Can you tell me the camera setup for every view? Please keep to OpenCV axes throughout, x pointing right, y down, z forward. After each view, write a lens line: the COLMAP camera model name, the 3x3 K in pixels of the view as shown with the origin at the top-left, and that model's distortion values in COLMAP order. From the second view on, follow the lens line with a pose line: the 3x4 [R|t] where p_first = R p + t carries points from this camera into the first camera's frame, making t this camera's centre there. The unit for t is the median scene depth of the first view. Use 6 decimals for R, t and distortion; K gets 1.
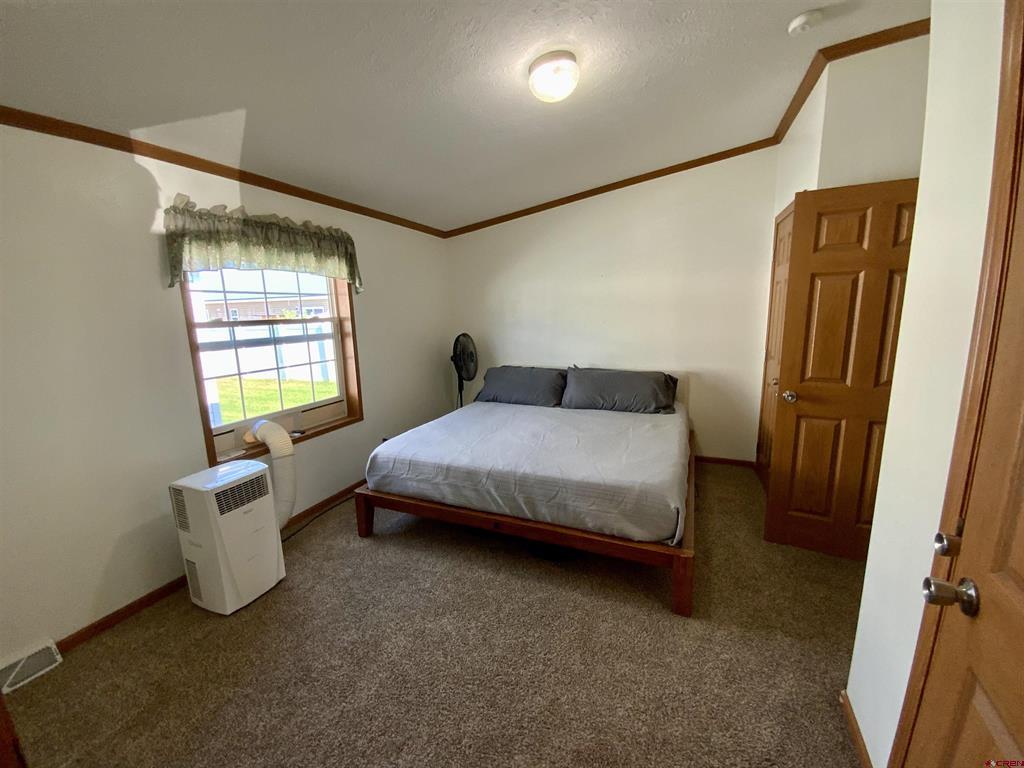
lens RADIAL K [[422.6, 0, 512.0], [0, 422.6, 384.0], [0, 0, 1]] dist [0.024819, -0.020517]
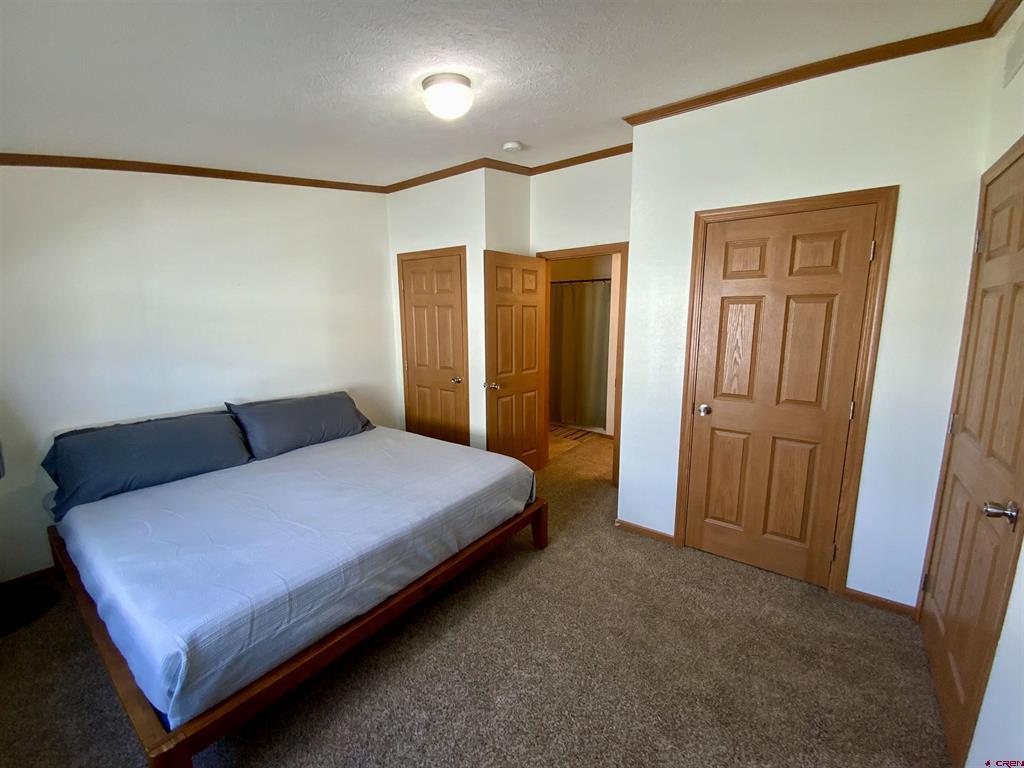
lens RADIAL K [[417.7, 0, 517.1], [0, 417.7, 383.9], [0, 0, 1]] dist [0.026013, -0.019865]
pose [[0.226264, -0.132022, 0.965078, -0.727253], [0.172817, 0.980495, 0.093614, -0.100040], [-0.958613, 0.145600, 0.244666, 0.570491]]
